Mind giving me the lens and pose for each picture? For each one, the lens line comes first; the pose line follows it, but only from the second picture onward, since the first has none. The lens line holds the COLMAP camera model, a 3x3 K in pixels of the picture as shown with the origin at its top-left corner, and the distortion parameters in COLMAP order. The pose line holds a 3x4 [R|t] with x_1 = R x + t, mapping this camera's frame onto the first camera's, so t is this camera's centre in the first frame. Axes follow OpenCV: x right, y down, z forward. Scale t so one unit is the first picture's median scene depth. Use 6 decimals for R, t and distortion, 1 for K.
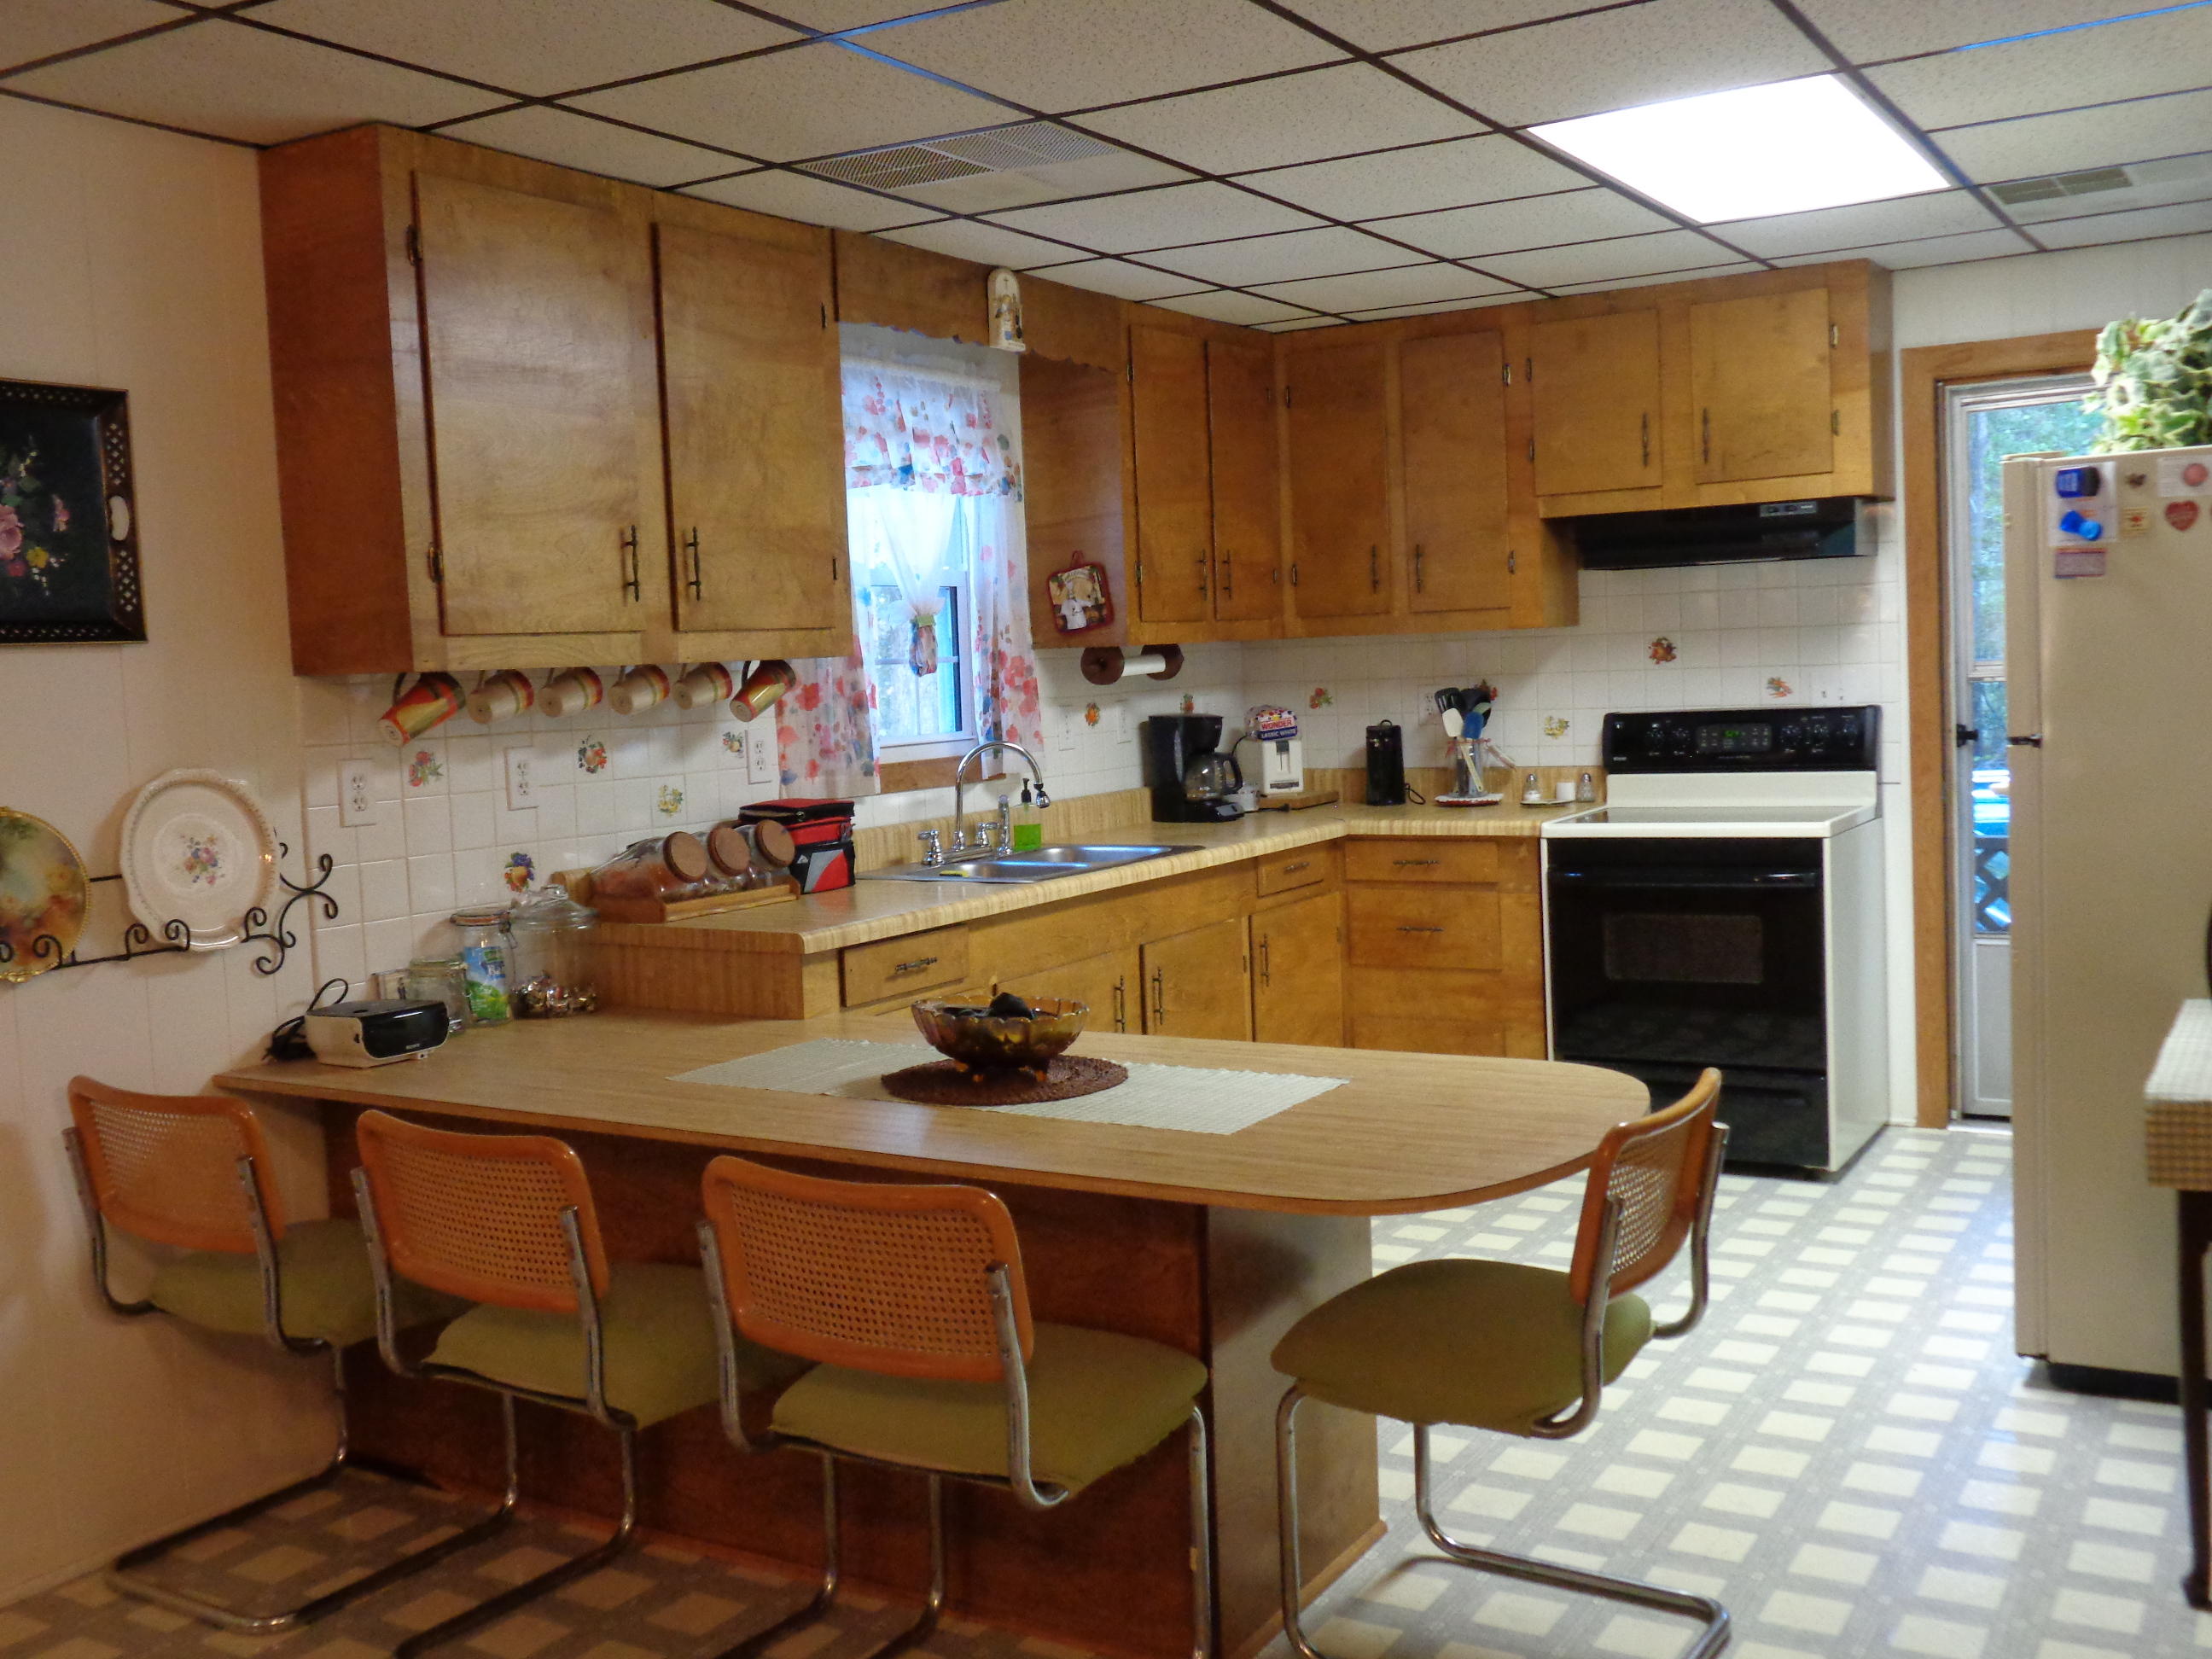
lens RADIAL K [[2101.3, 0, 1117.8], [0, 2101.3, 831.7], [0, 0, 1]] dist [-0.016542, 0.000000]
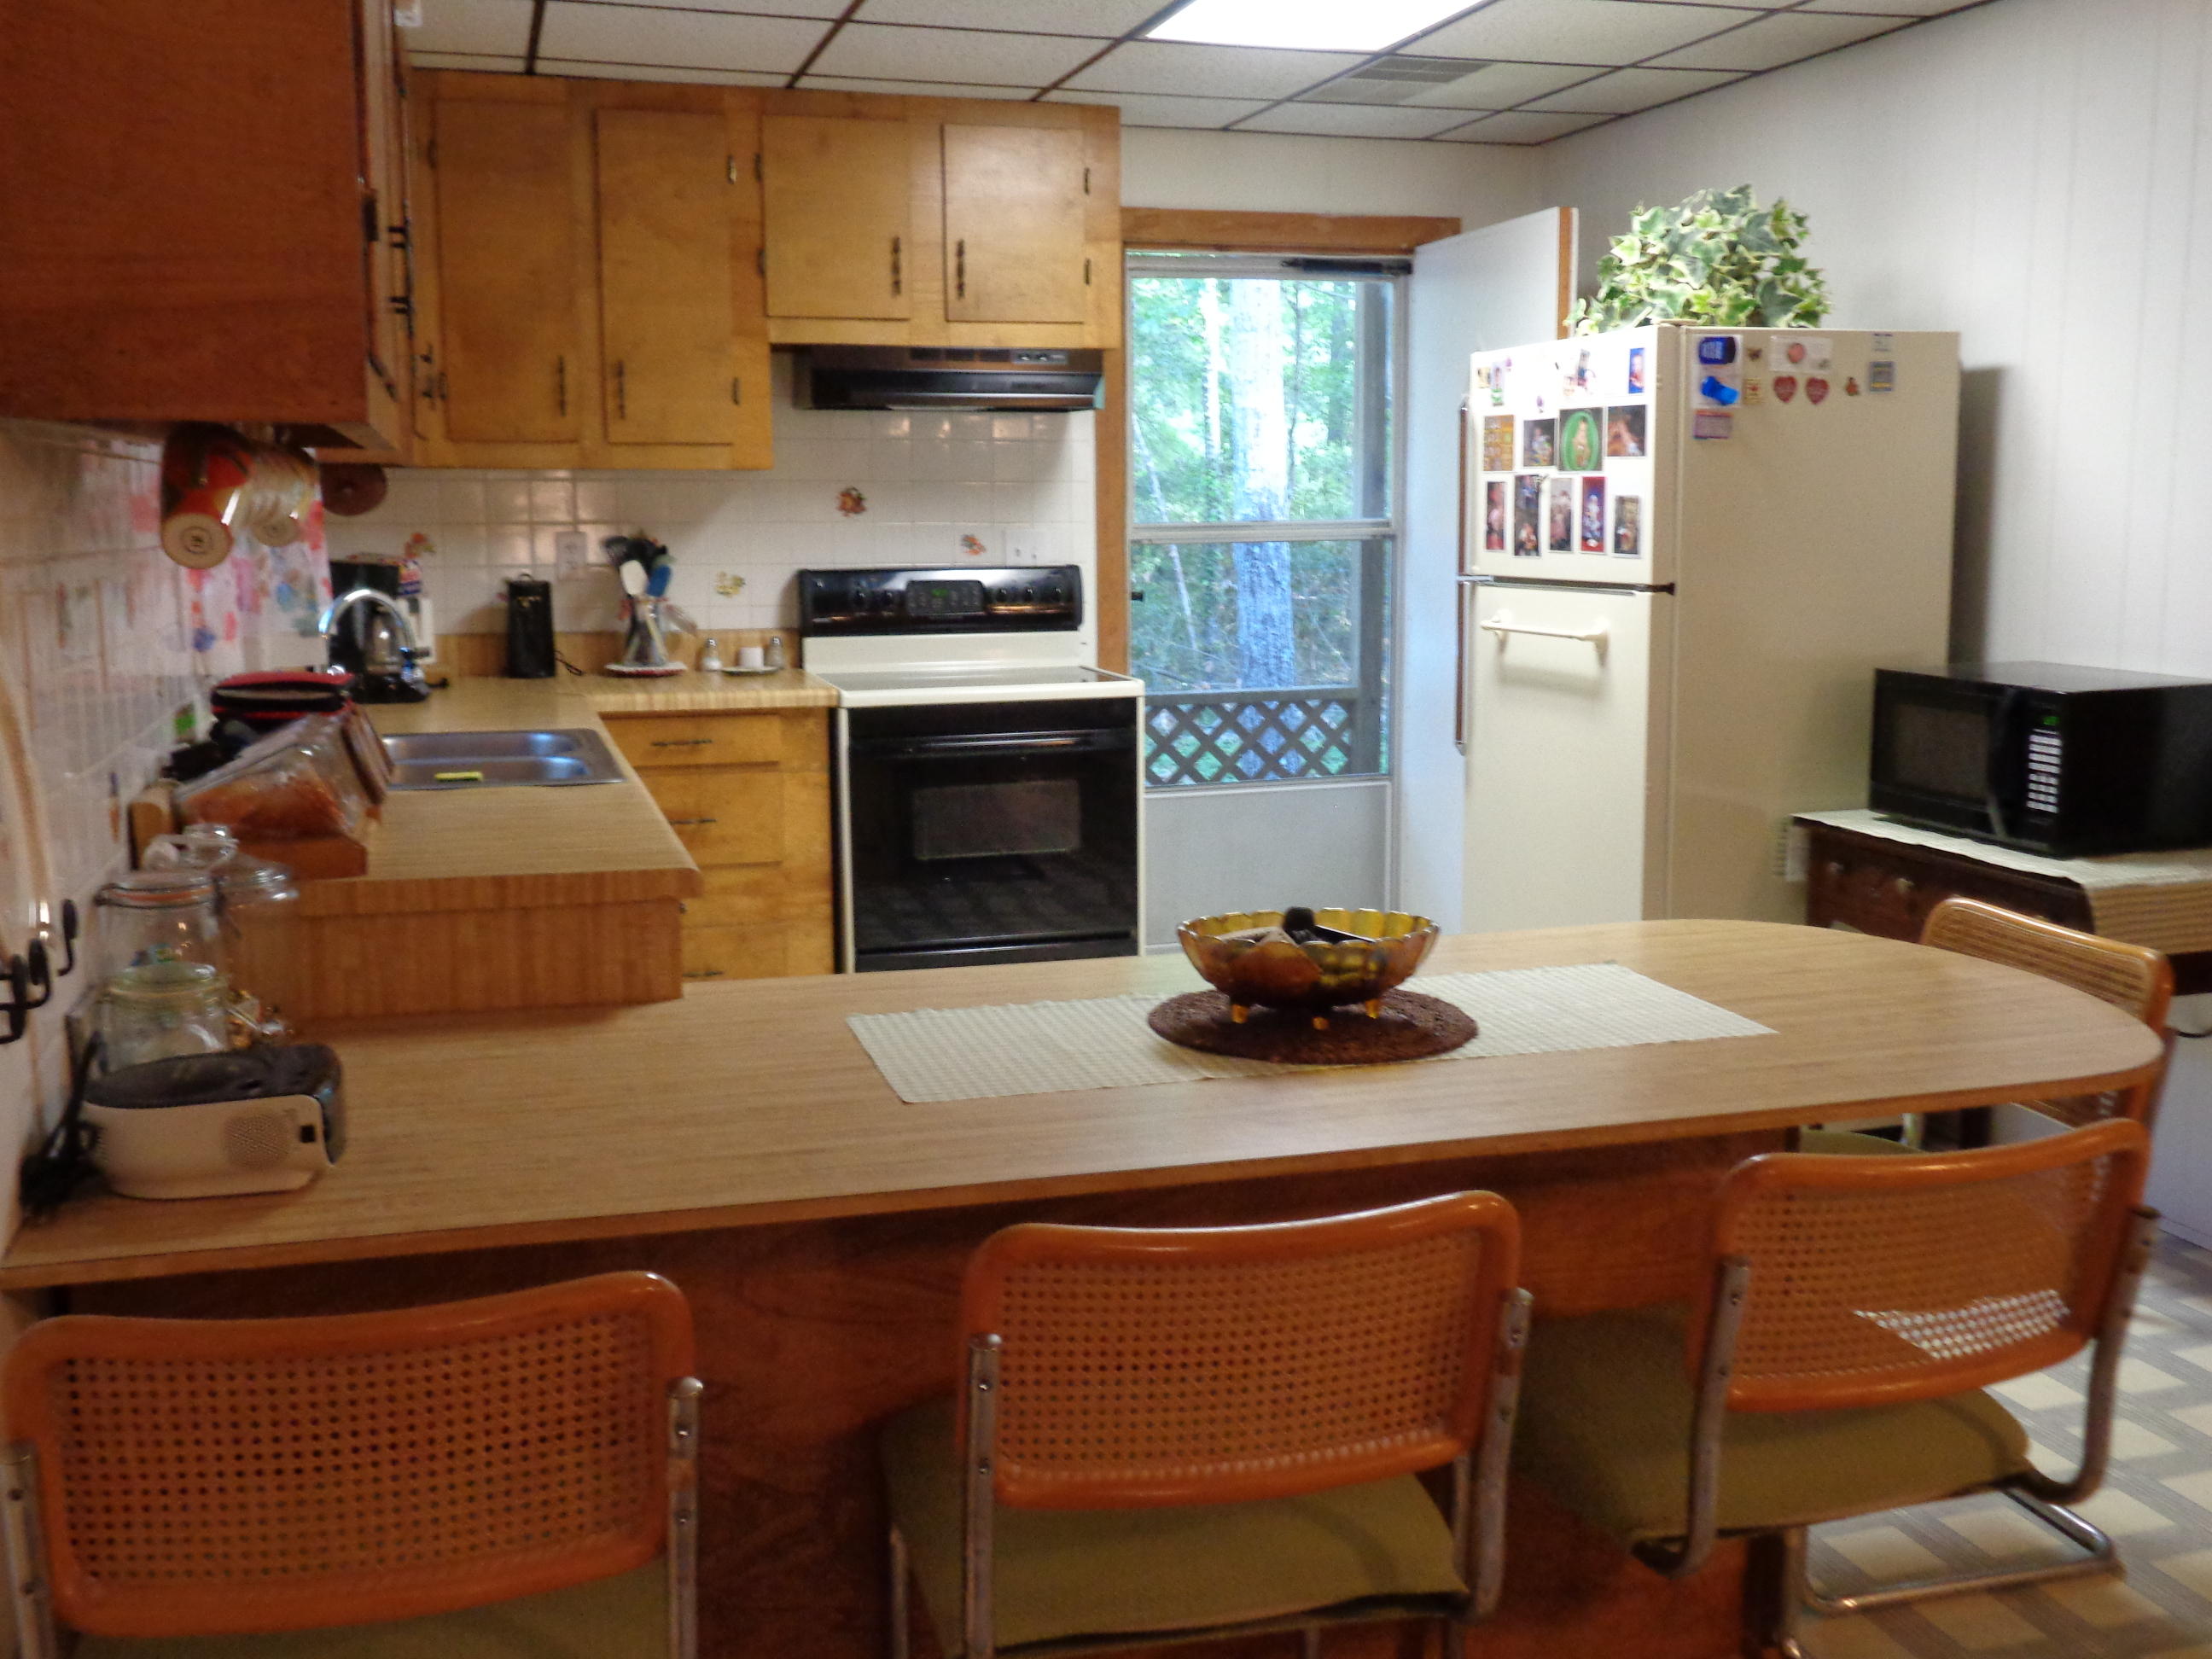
lens RADIAL K [[2101.3, 0, 1093.9], [0, 2101.3, 814.1], [0, 0, 1]] dist [-0.016542, 0.000000]
pose [[0.674584, -0.067894, 0.735069, -0.379625], [0.034714, 0.997578, 0.060283, -0.001965], [-0.737381, -0.015149, 0.675307, 0.325223]]
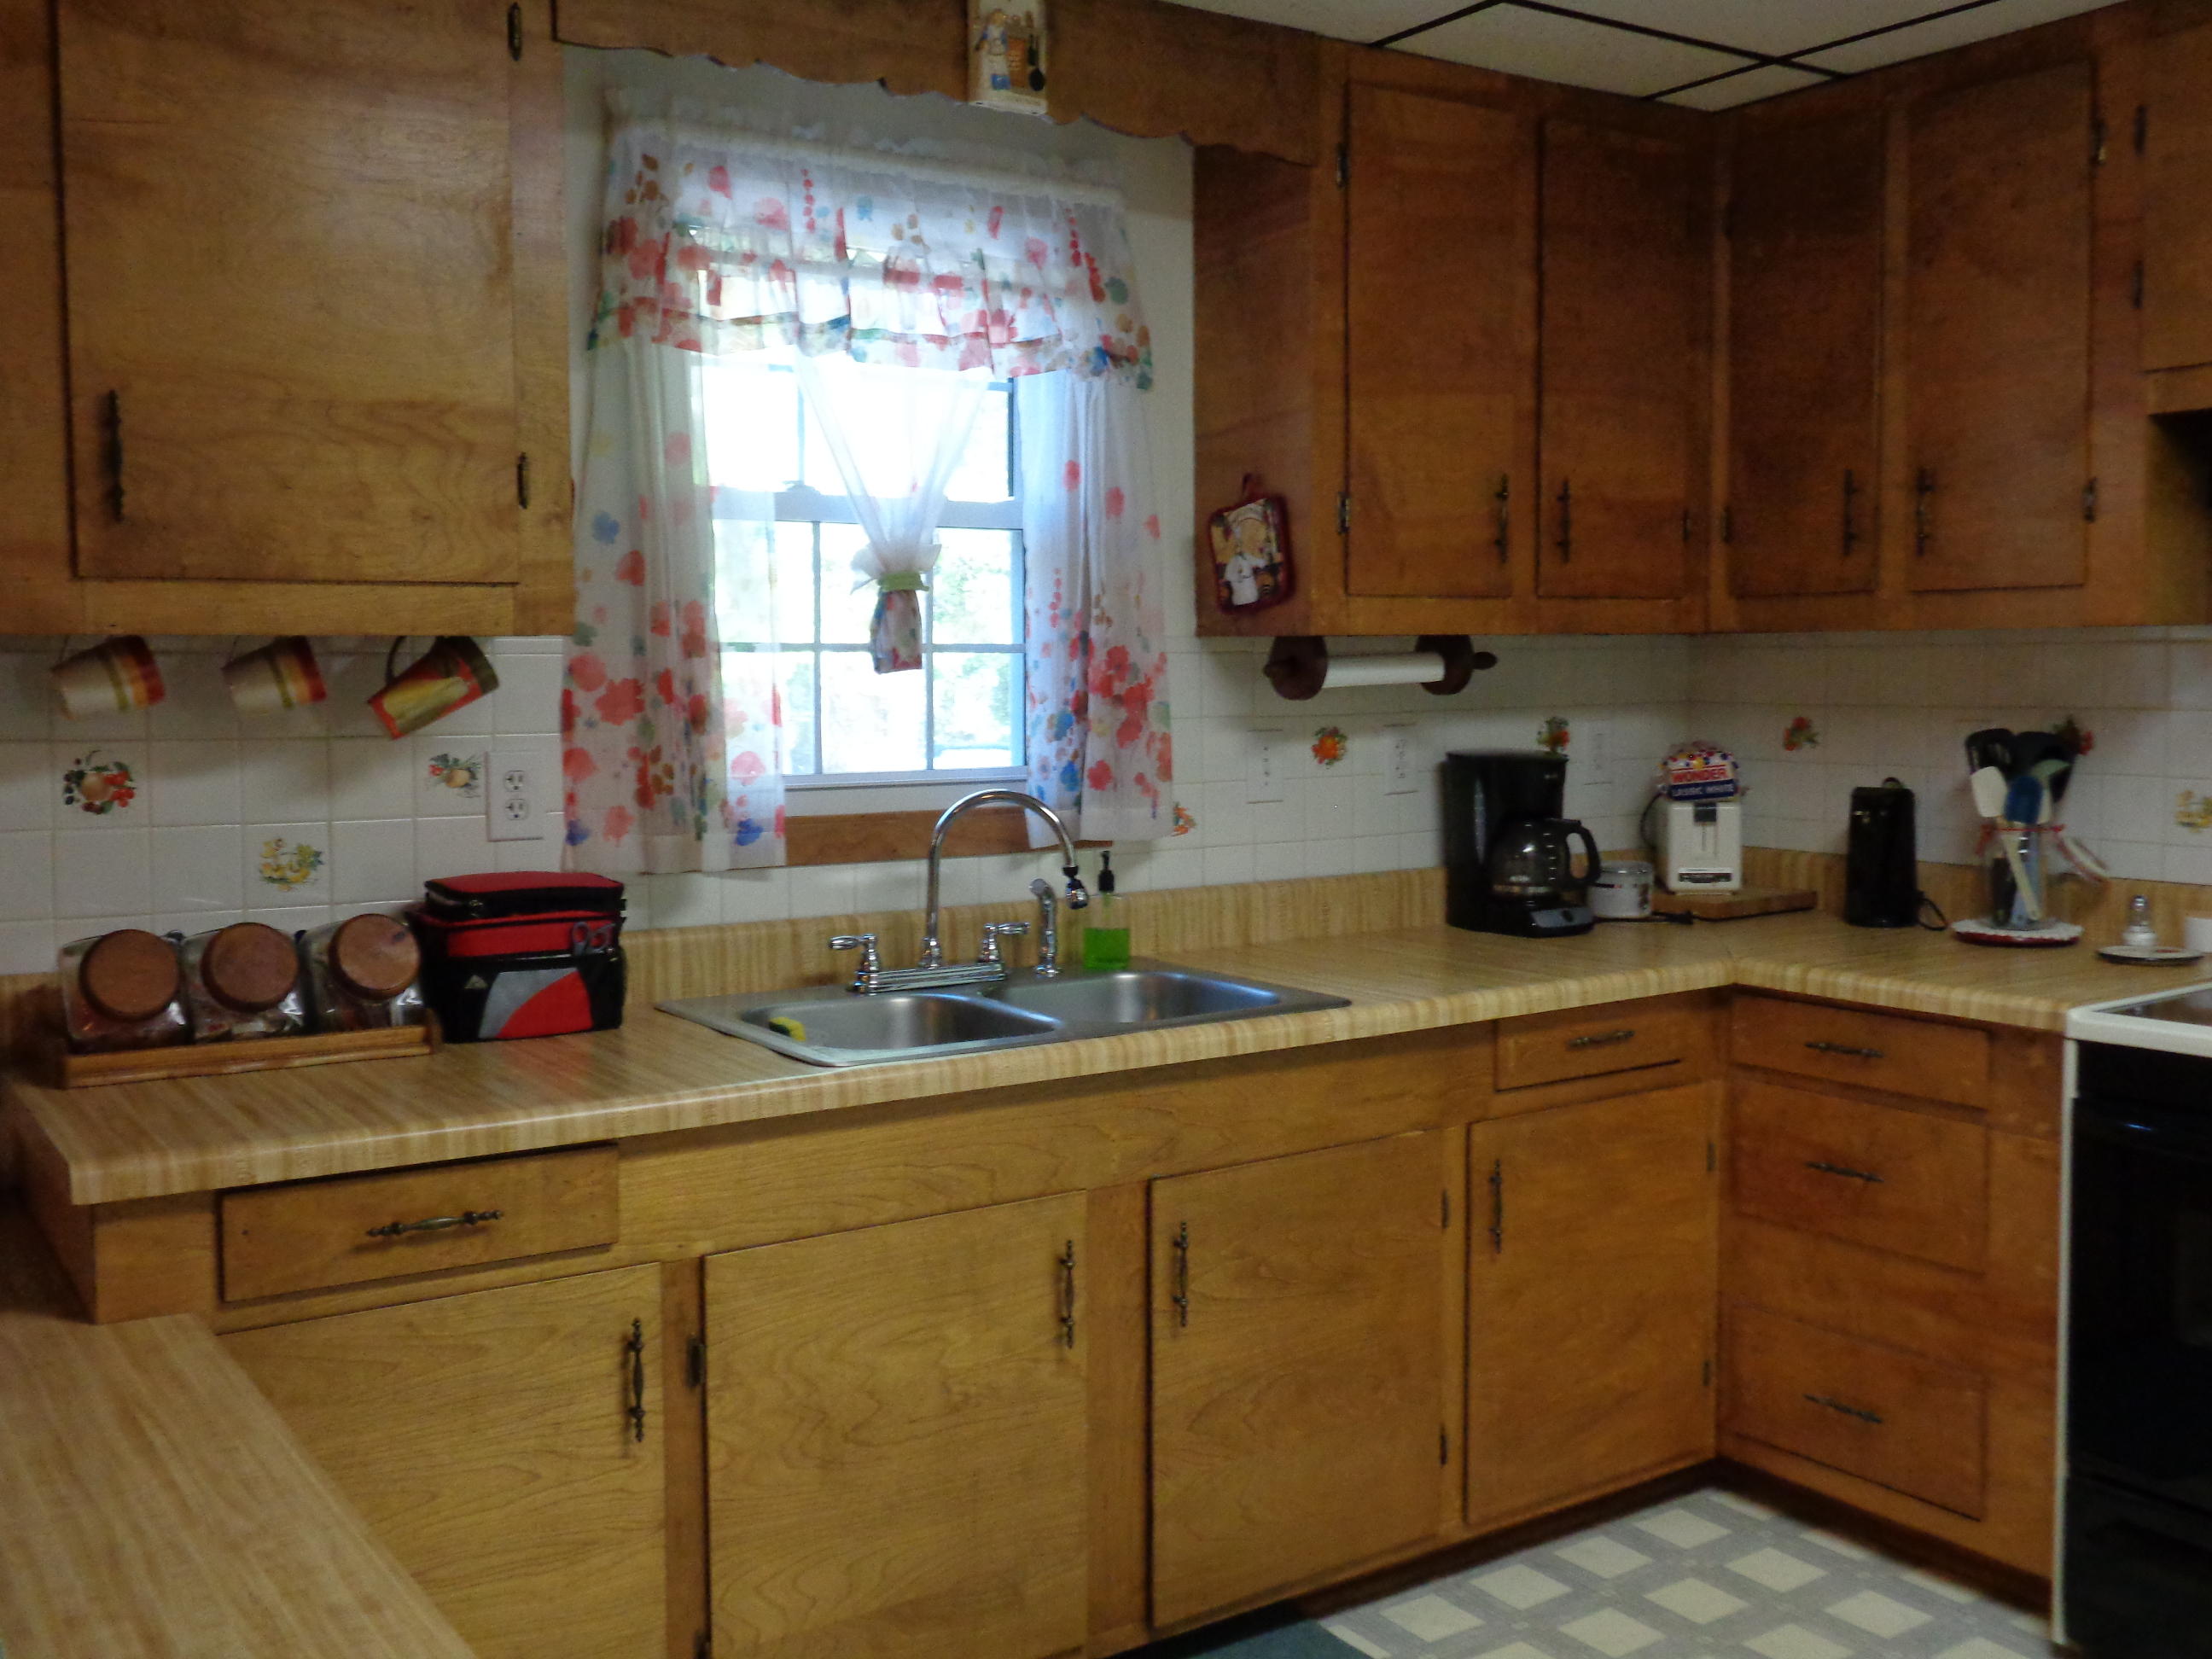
lens RADIAL K [[2101.3, 0, 1113.6], [0, 2101.3, 817.7], [0, 0, 1]] dist [-0.016542, 0.000000]
pose [[0.905689, 0.065807, -0.418803, 0.202171], [-0.065594, 0.997735, 0.014923, -0.042551], [0.418837, 0.013955, 0.907954, 0.445008]]
